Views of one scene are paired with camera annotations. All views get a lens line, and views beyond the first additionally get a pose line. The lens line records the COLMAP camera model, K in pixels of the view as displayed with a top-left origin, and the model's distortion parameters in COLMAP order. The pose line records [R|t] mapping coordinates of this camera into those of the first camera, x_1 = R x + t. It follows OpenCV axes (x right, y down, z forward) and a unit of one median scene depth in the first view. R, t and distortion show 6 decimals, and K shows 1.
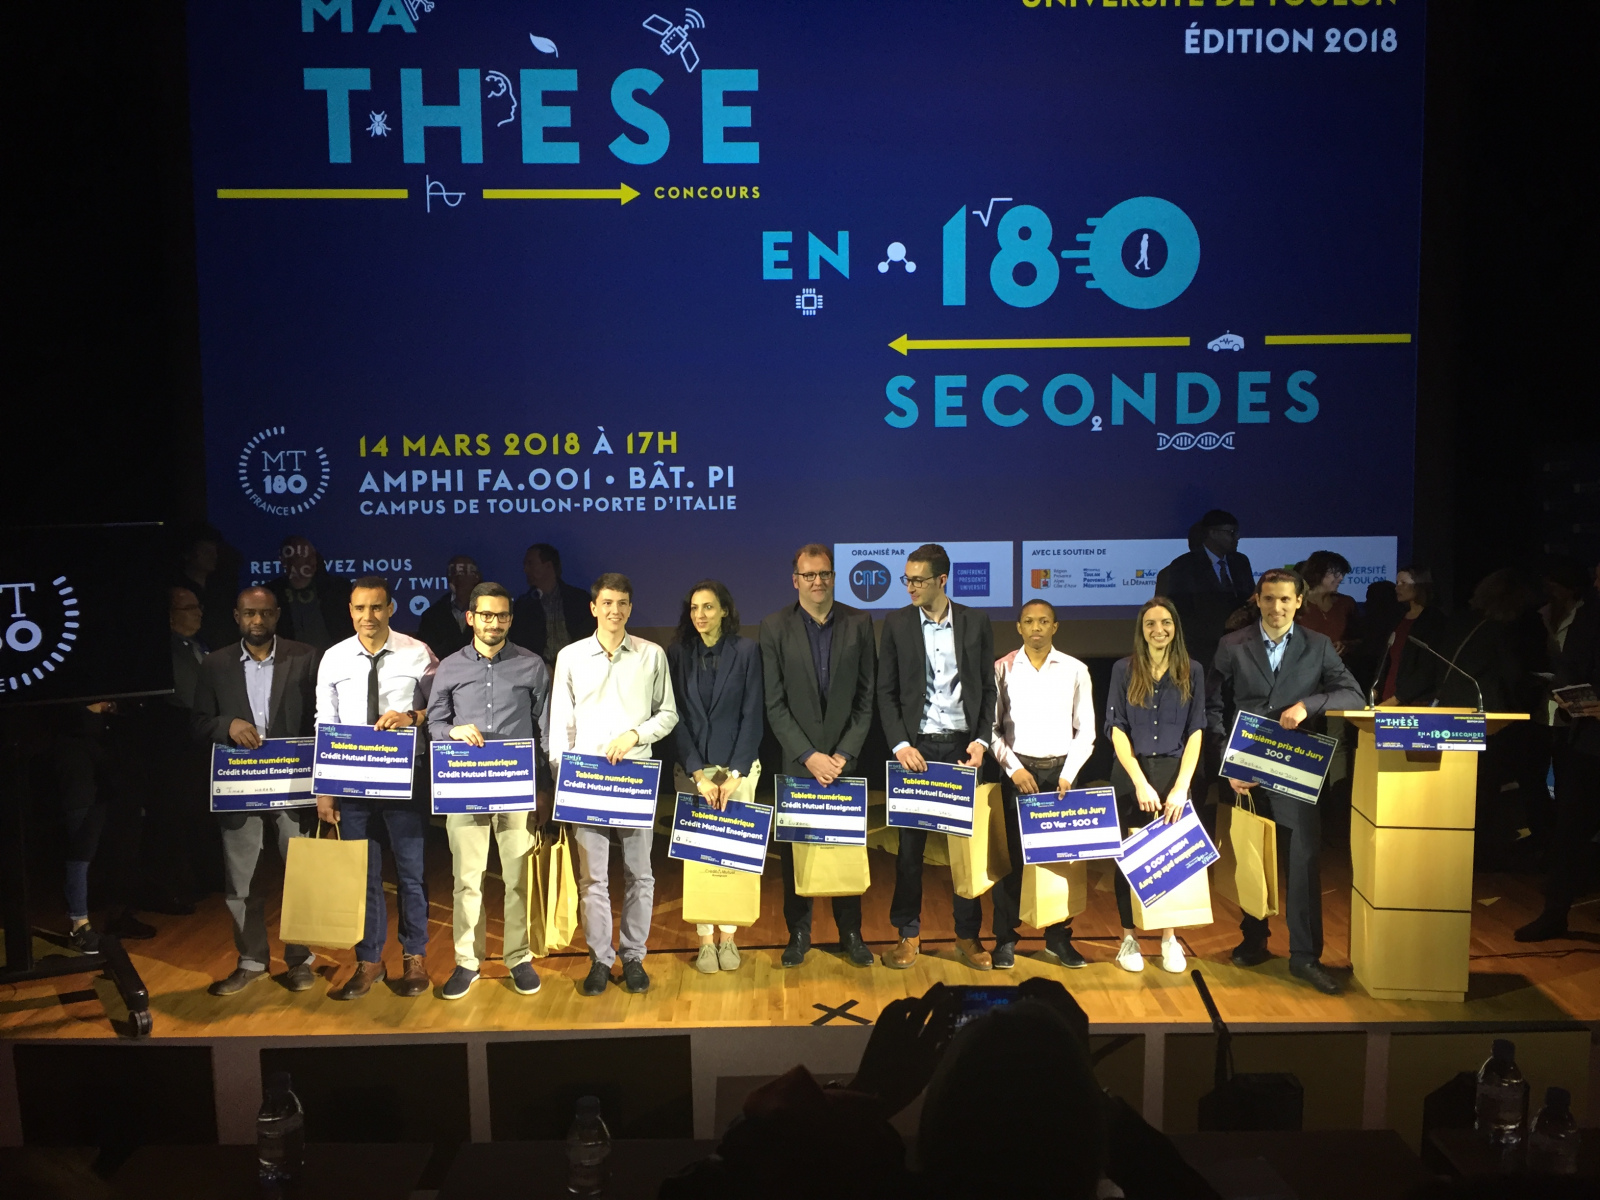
lens RADIAL K [[1414.5, 0, 787.5], [0, 1414.5, 608.5], [0, 0, 1]] dist [0.099411, -0.128328]
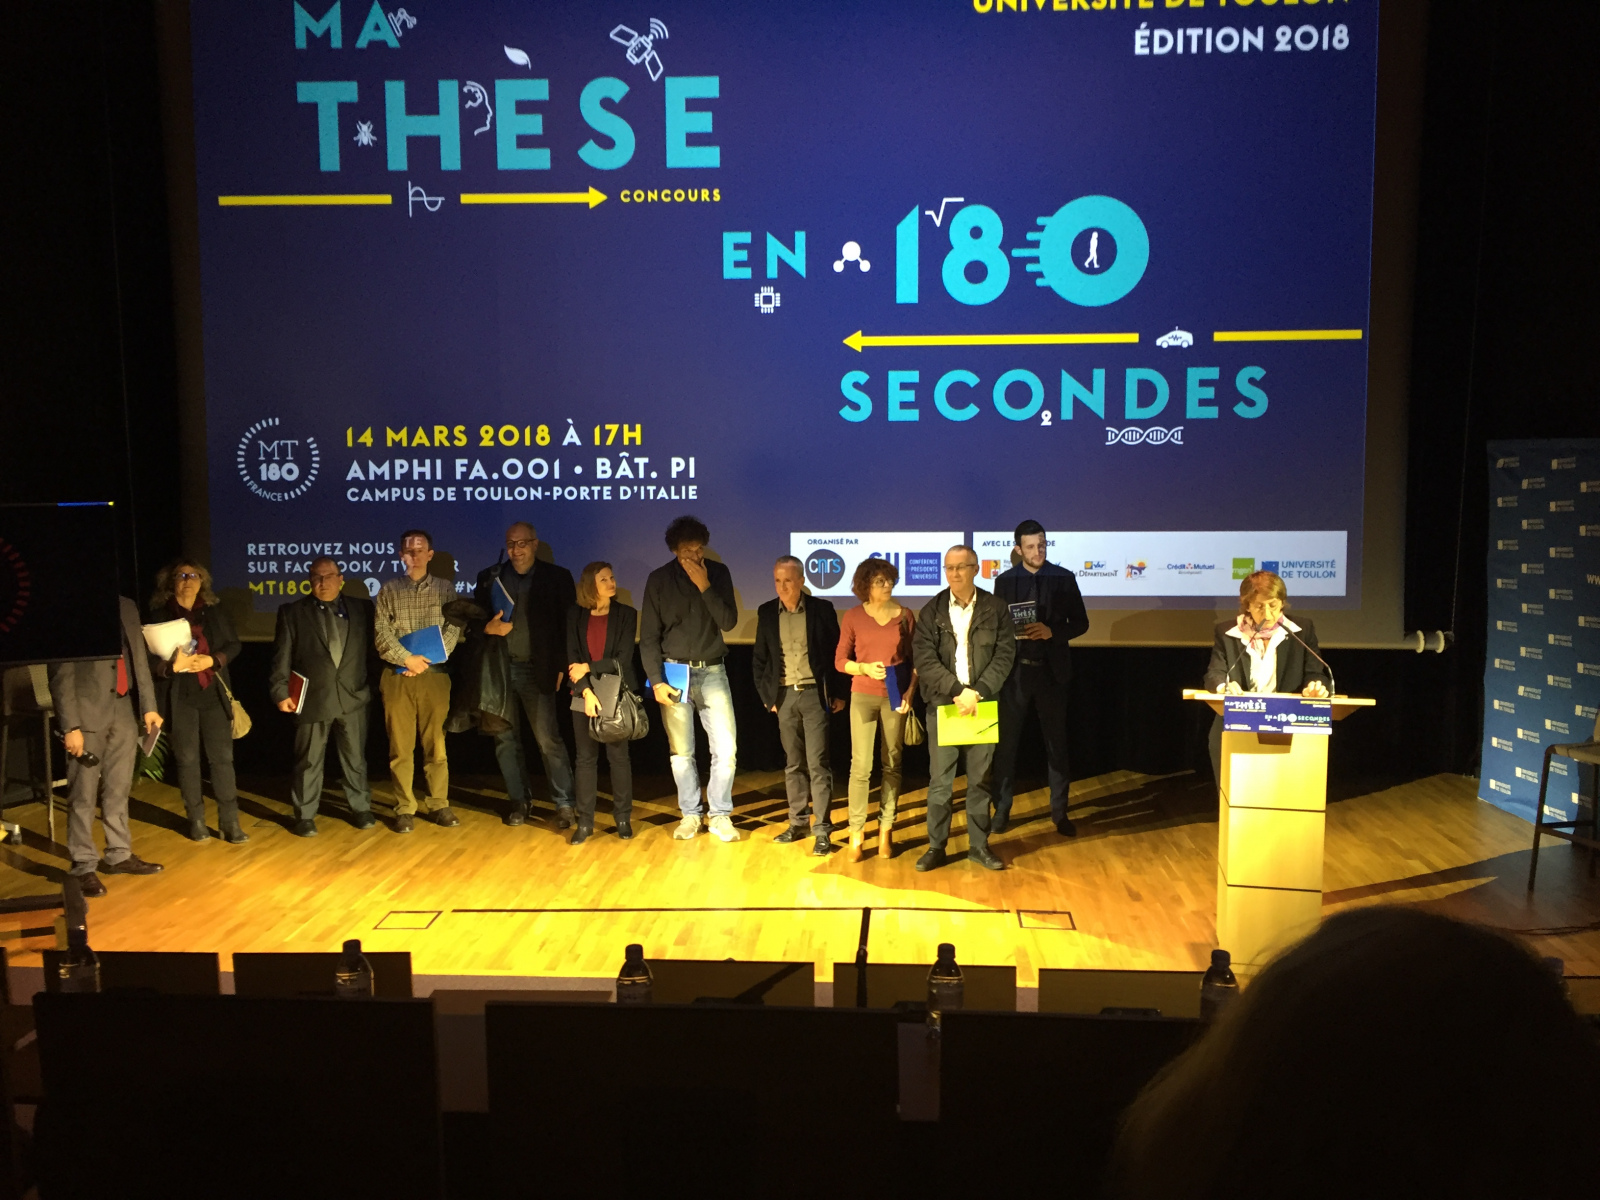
lens RADIAL K [[1414.5, 0, 792.8], [0, 1414.5, 618.9], [0, 0, 1]] dist [0.099411, -0.128328]
pose [[0.996415, 0.015129, -0.083231, 0.124062], [-0.014393, 0.999852, 0.009433, 0.007749], [0.083361, -0.008201, 0.996486, -0.037945]]
